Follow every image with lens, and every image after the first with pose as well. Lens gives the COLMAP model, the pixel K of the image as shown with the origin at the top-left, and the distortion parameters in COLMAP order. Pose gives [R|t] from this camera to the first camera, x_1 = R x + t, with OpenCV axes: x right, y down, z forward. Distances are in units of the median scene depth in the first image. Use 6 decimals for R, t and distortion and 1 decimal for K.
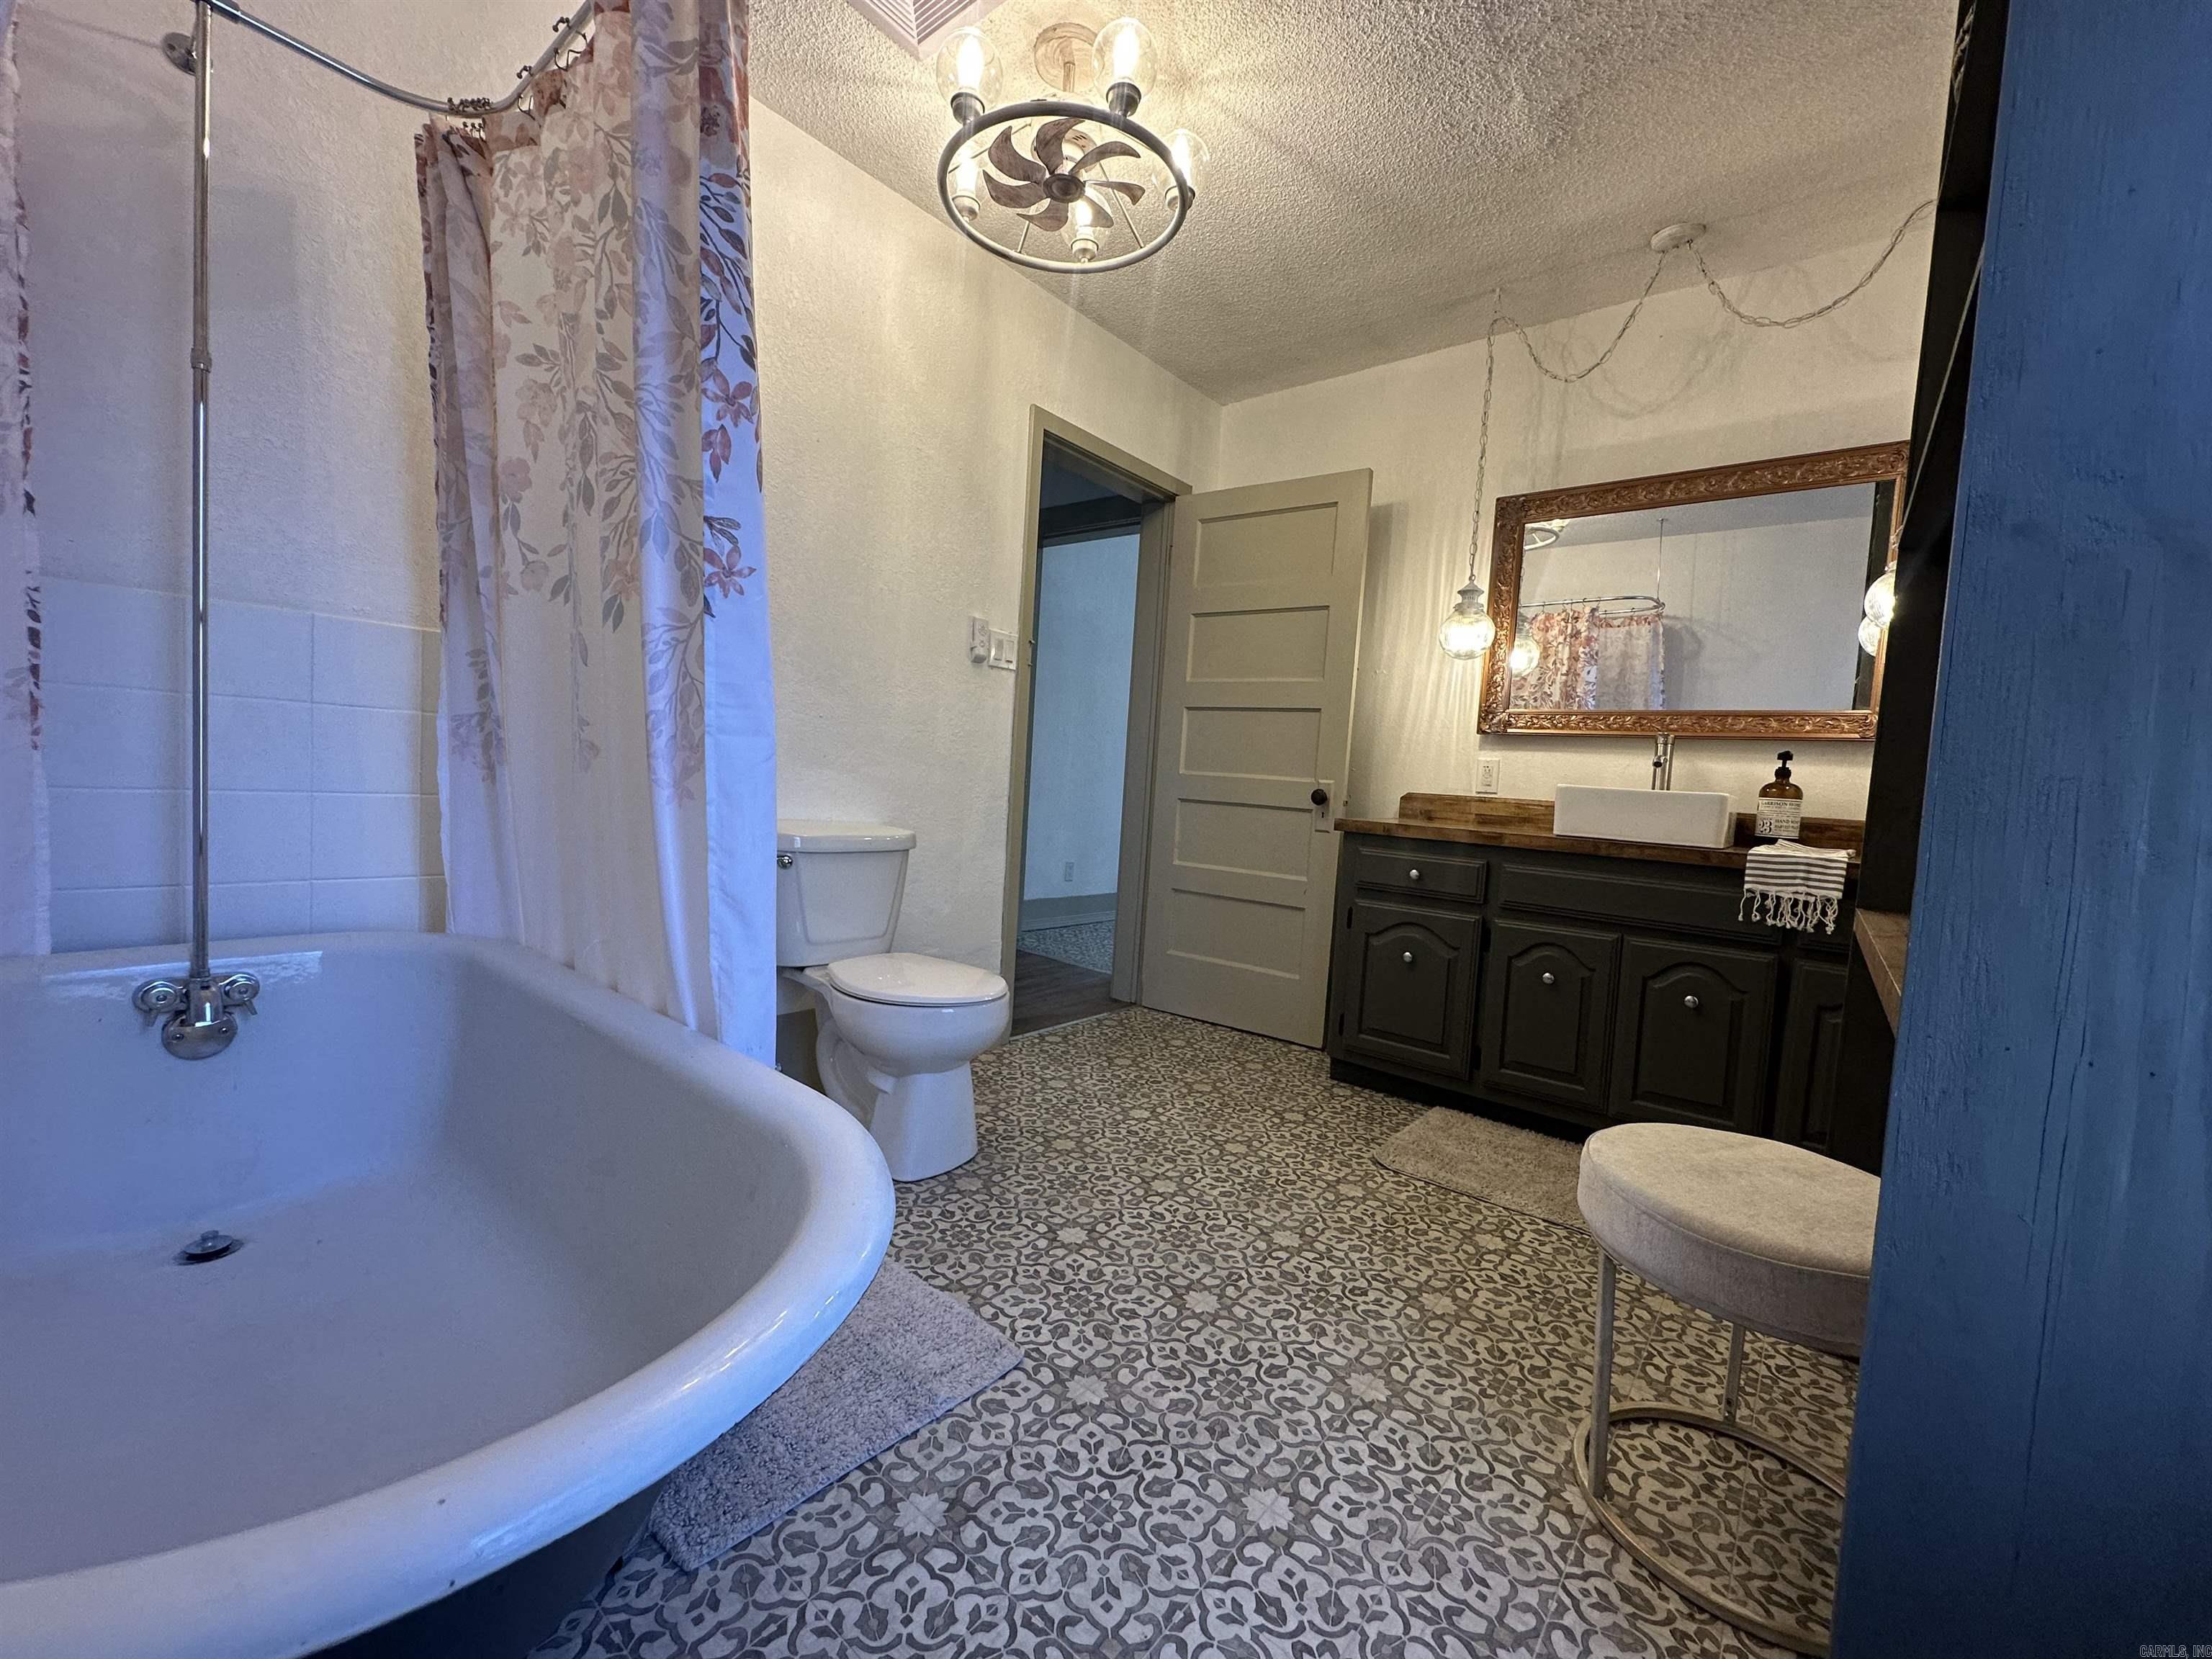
lens RADIAL K [[879.4, 0, 1108.9], [0, 879.4, 832.4], [0, 0, 1]] dist [-0.001386, 0.000189]
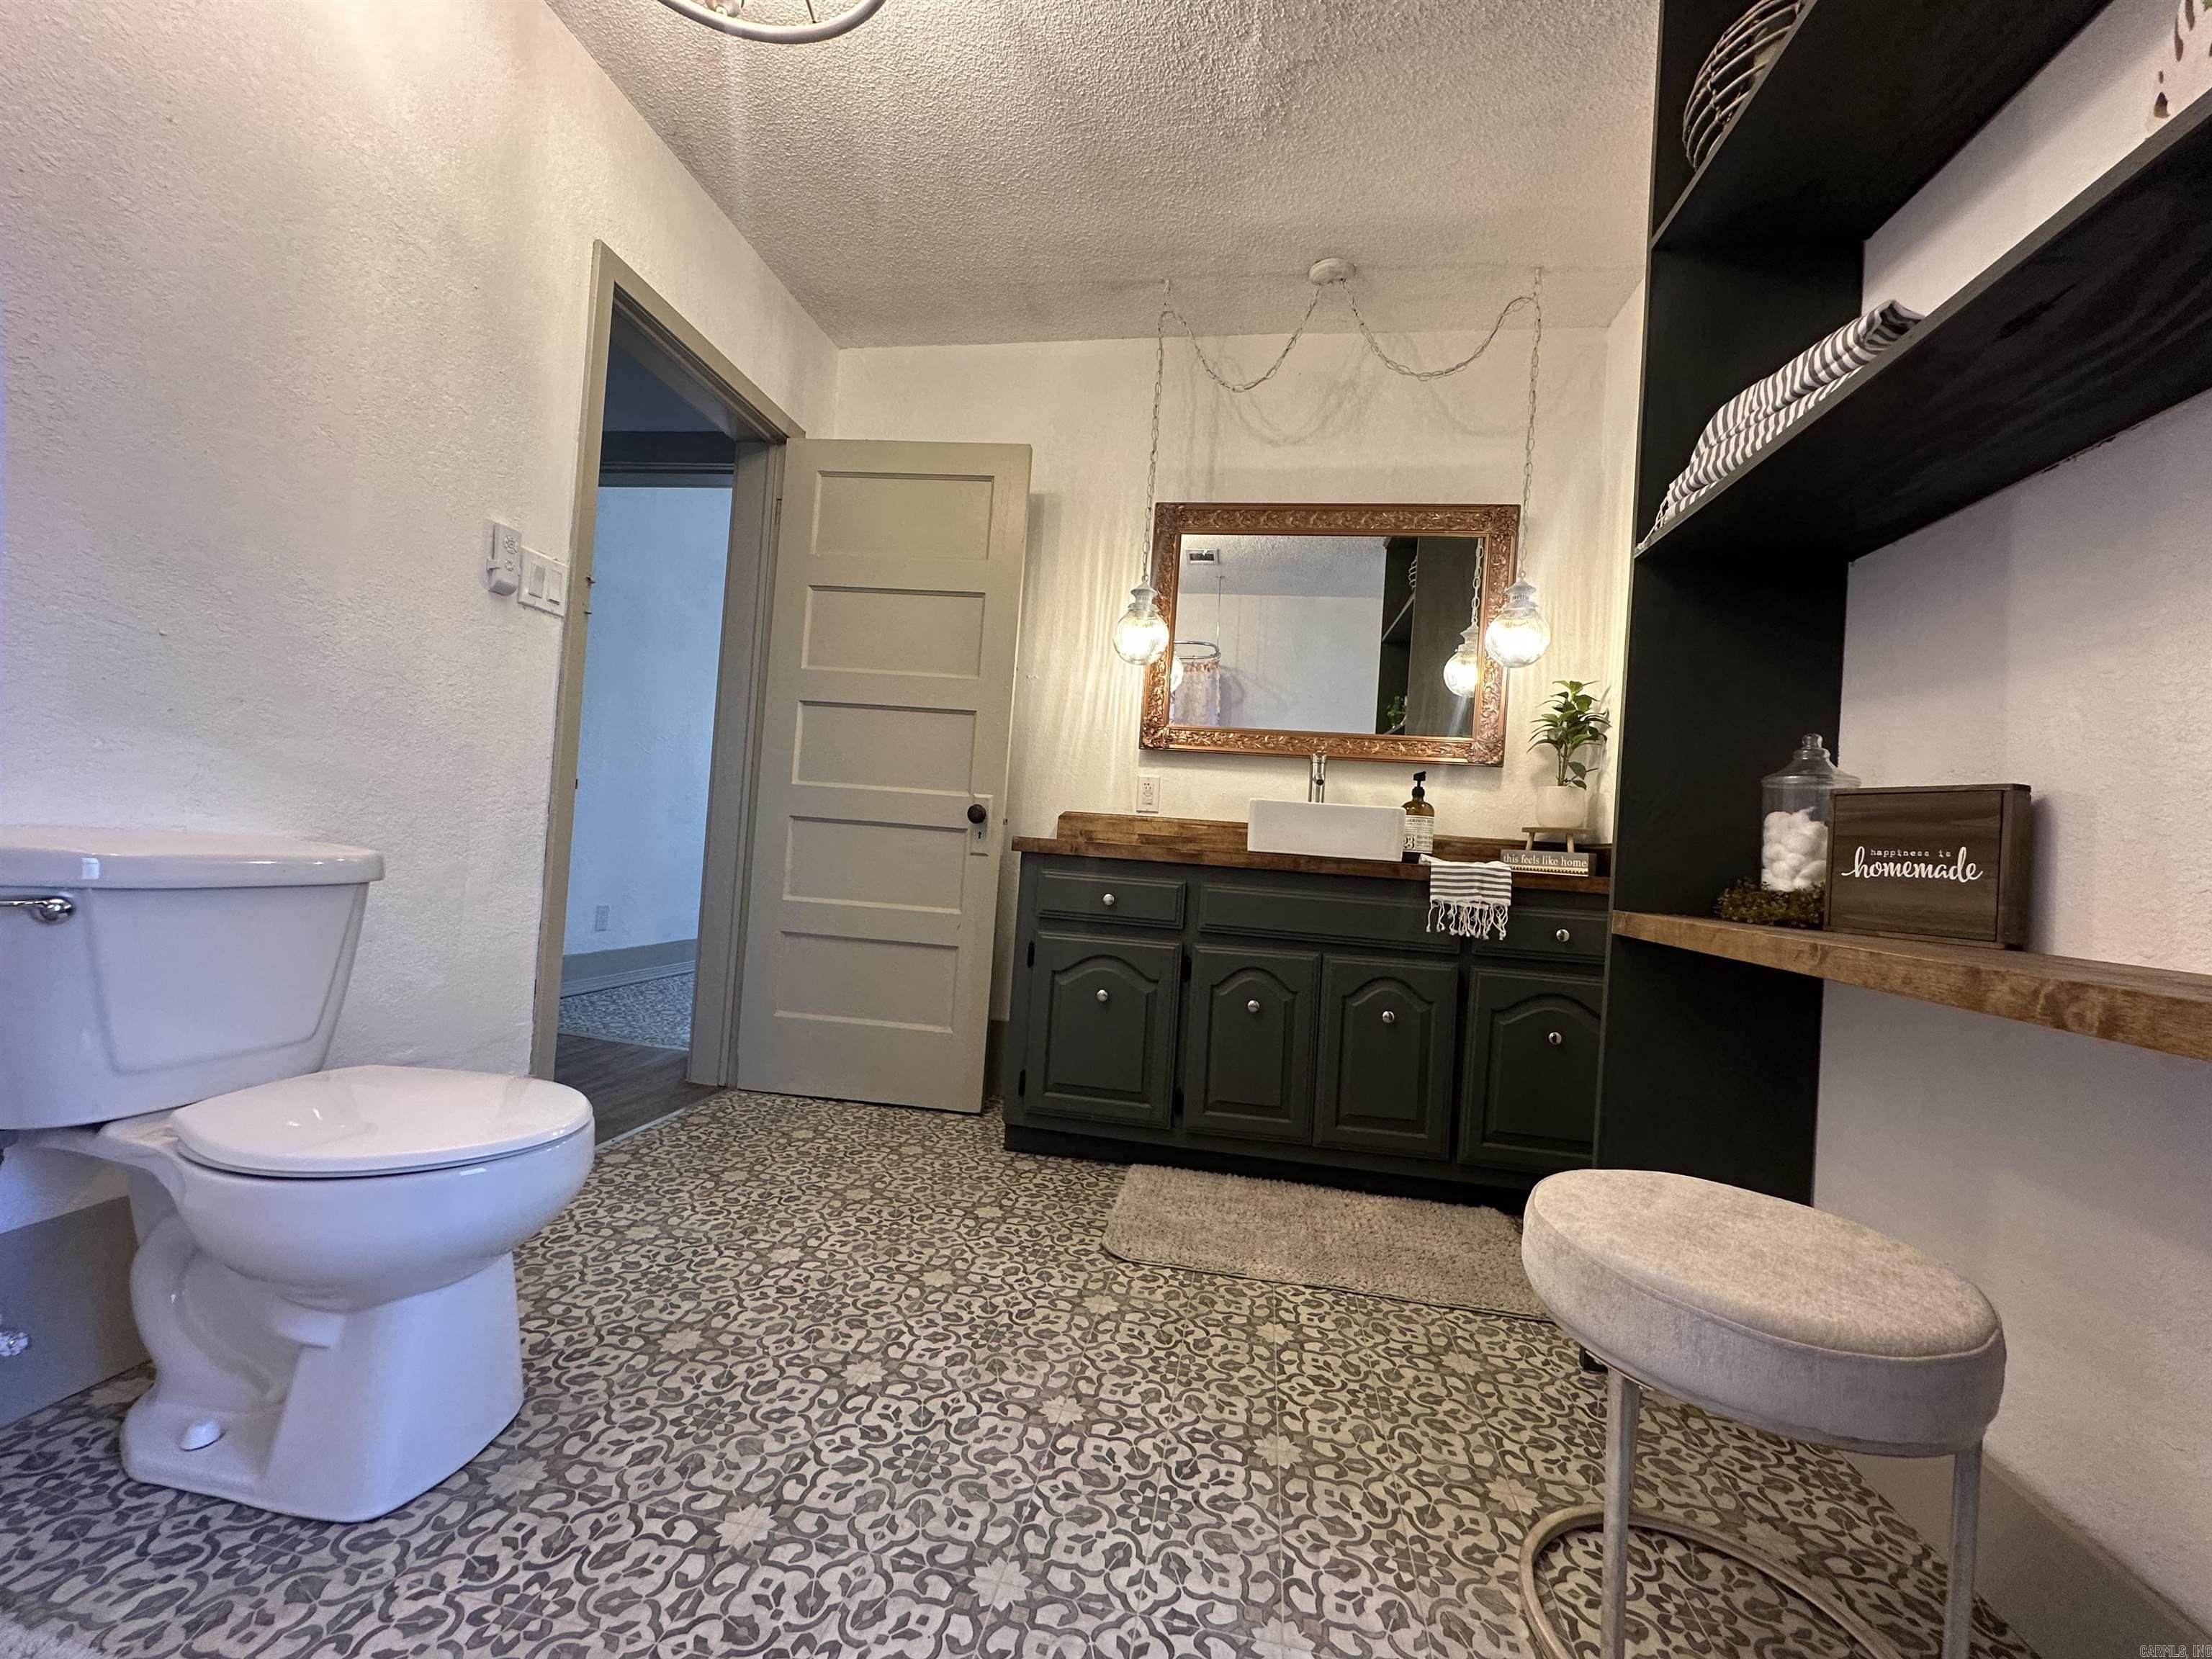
lens RADIAL K [[879.4, 0, 1106.8], [0, 879.4, 831.5], [0, 0, 1]] dist [-0.001386, 0.000189]
pose [[0.869549, 0.005507, 0.493816, -0.088252], [0.017116, 0.999001, -0.041281, 0.017285], [-0.493550, 0.044348, 0.868586, 0.251045]]
